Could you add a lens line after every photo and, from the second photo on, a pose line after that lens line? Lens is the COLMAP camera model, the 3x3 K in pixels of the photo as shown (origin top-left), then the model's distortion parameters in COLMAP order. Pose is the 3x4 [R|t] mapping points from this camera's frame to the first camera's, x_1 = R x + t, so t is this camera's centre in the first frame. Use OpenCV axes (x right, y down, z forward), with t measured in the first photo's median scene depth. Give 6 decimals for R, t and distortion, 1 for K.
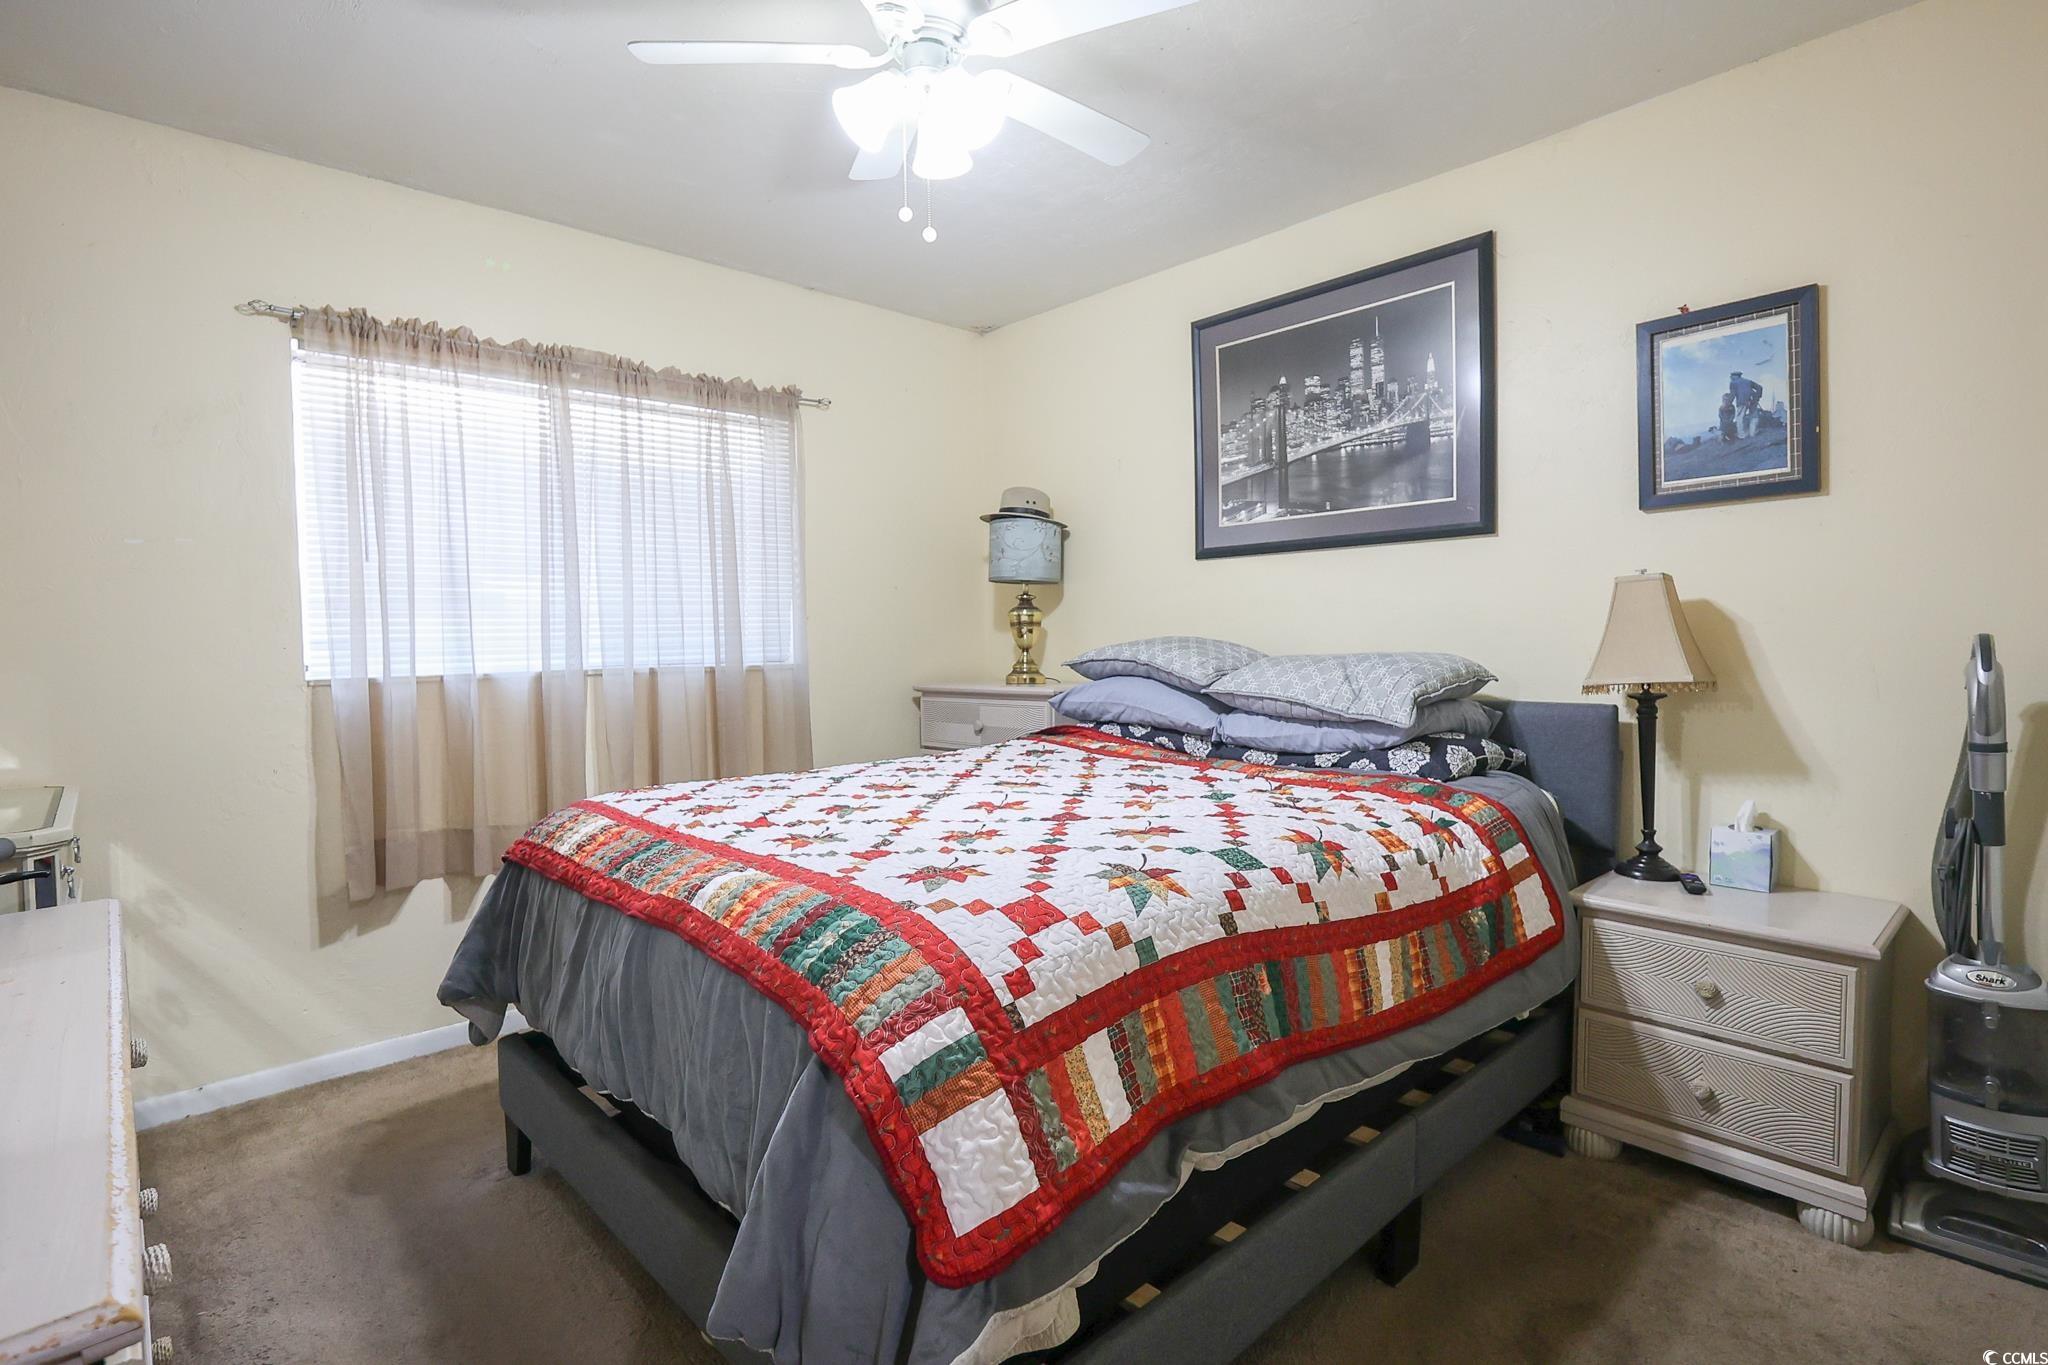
lens RADIAL K [[975.8, 0, 1028.9], [0, 975.8, 671.8], [0, 0, 1]] dist [-0.014440, 0.004807]
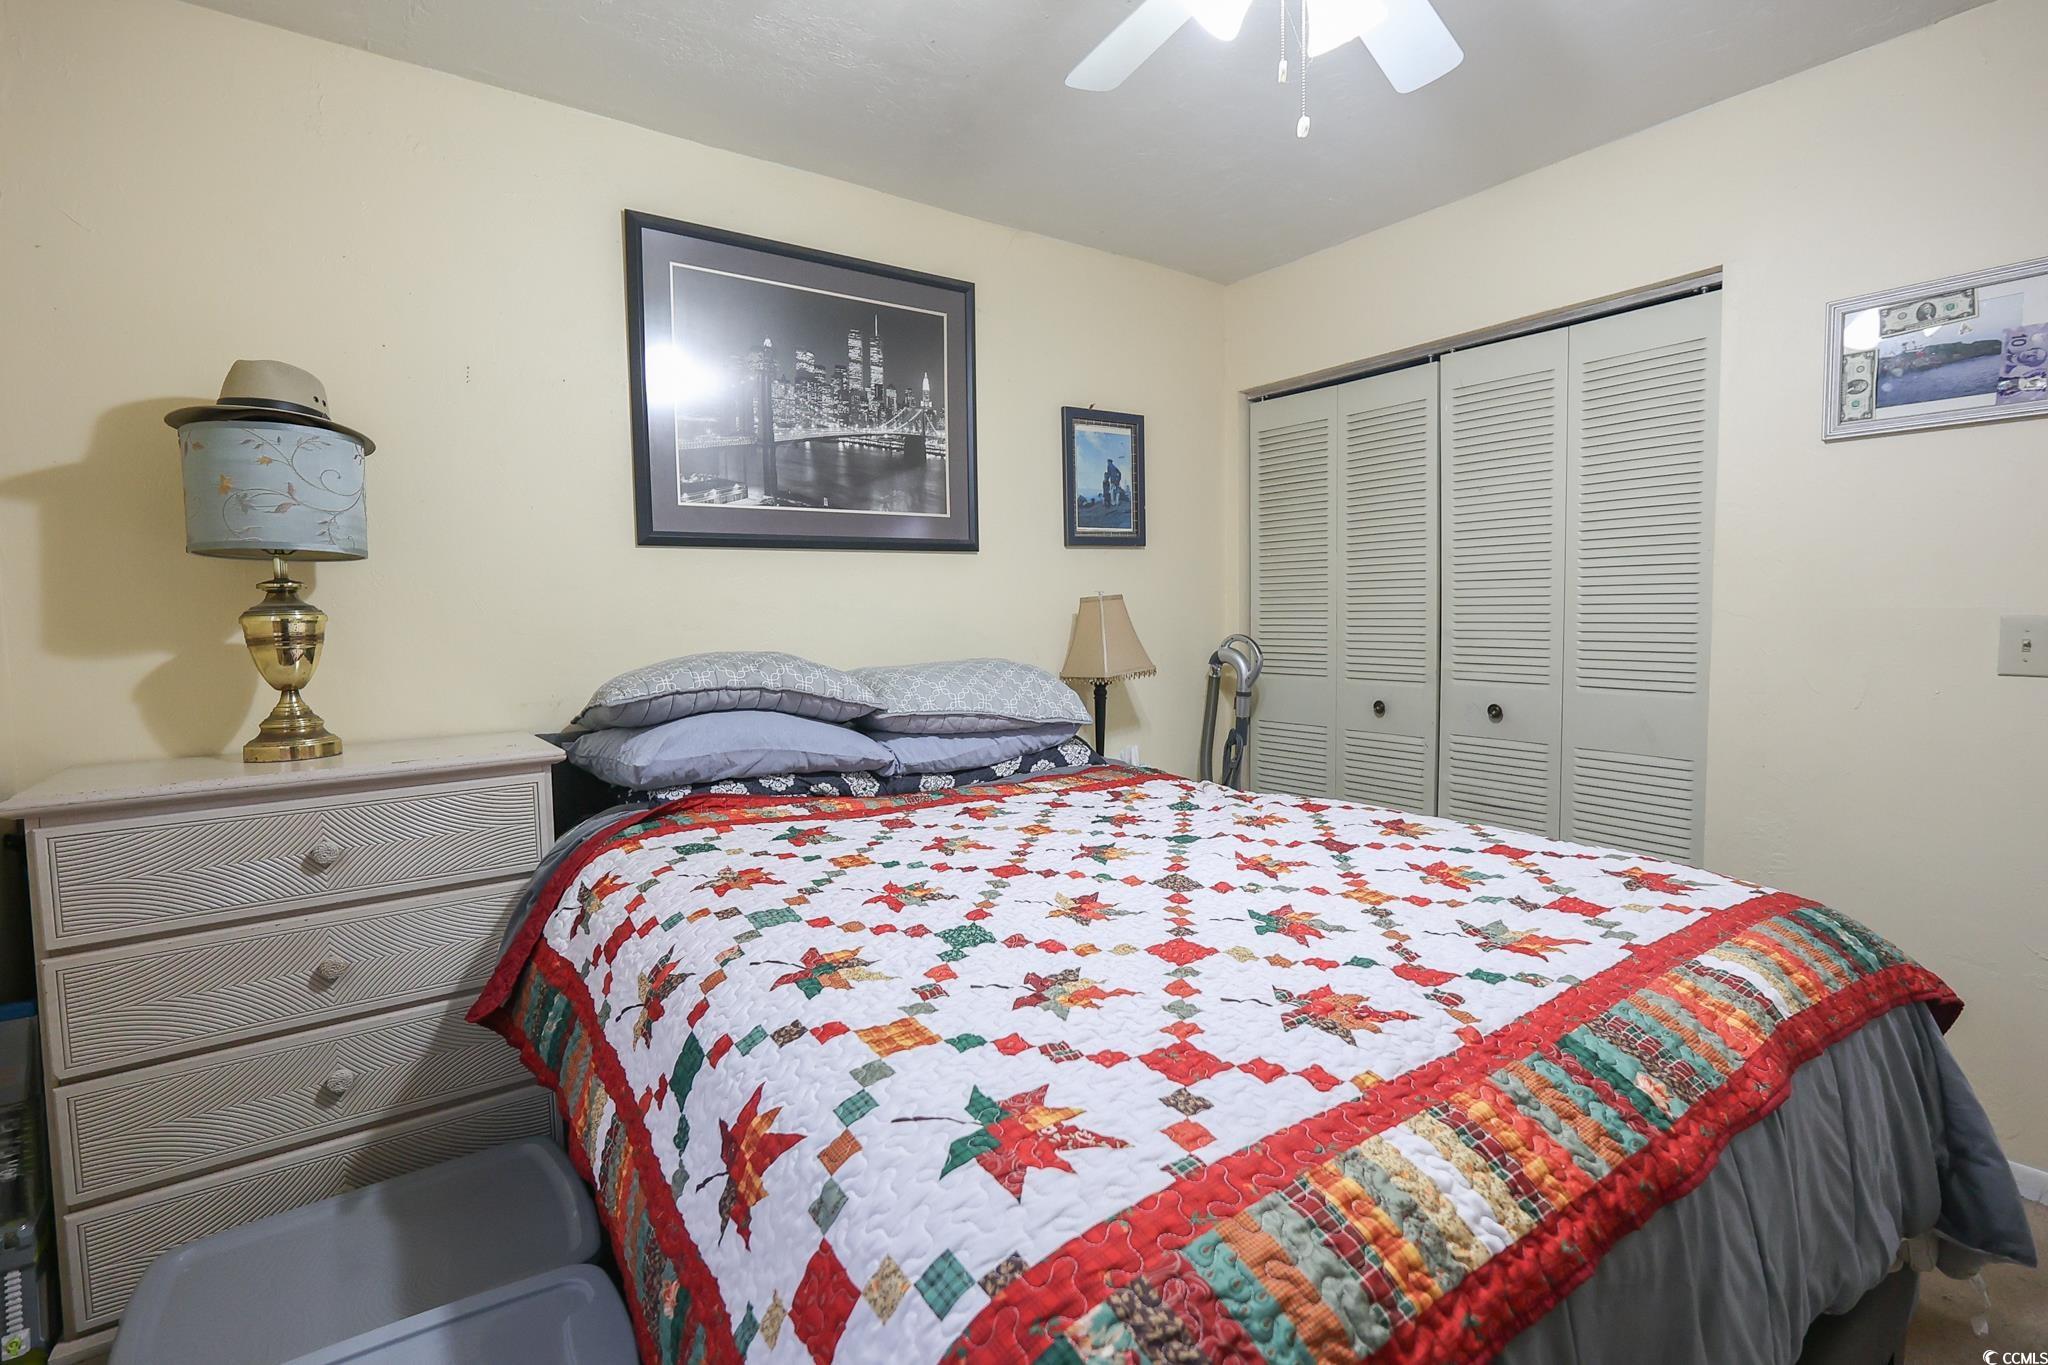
lens RADIAL K [[960.7, 0, 1024.9], [0, 960.7, 670.8], [0, 0, 1]] dist [-0.018742, 0.007345]
pose [[0.128332, -0.052274, 0.990353, -0.590519], [0.049967, 0.997682, 0.046186, -0.048787], [-0.990472, 0.043558, 0.130647, 0.748497]]
